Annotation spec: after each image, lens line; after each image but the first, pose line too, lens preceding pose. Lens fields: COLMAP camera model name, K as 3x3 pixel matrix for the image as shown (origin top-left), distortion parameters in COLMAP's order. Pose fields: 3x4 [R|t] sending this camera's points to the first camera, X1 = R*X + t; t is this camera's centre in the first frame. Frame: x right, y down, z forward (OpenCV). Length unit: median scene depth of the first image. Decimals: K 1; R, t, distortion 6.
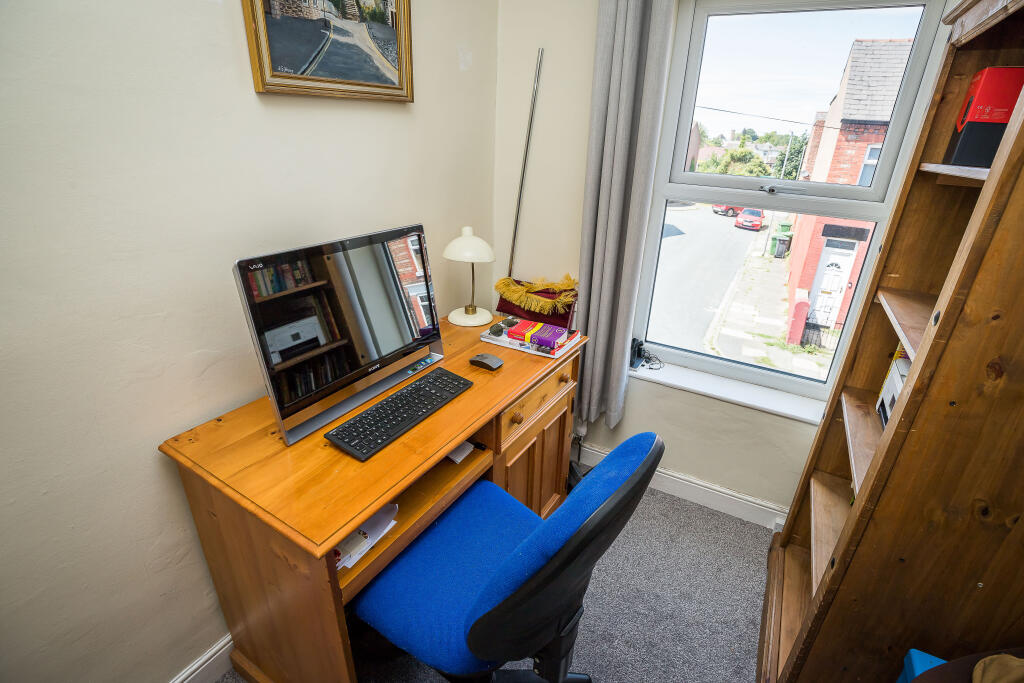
lens RADIAL K [[470.6, 0, 512.0], [0, 470.6, 341.5], [0, 0, 1]] dist [-0.035062, 0.006151]
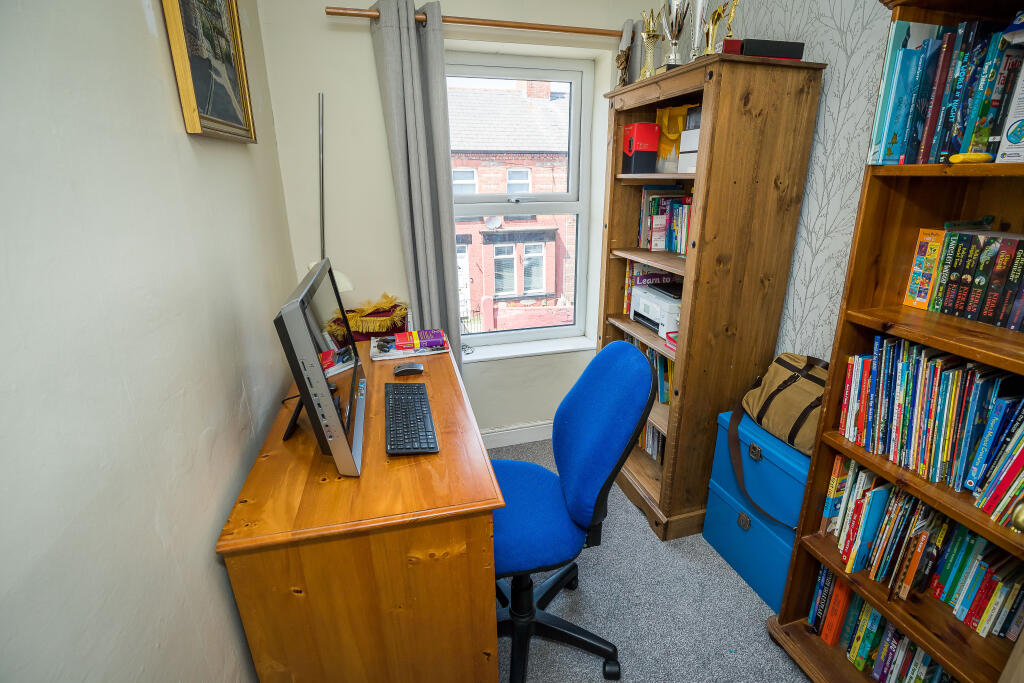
lens RADIAL K [[470.6, 0, 512.0], [0, 470.6, 341.5], [0, 0, 1]] dist [-0.035062, 0.006151]
pose [[0.712427, -0.273020, 0.646457, -0.490158], [0.314178, 0.947824, 0.054058, -0.002520], [-0.627487, 0.164590, 0.761033, -0.006928]]
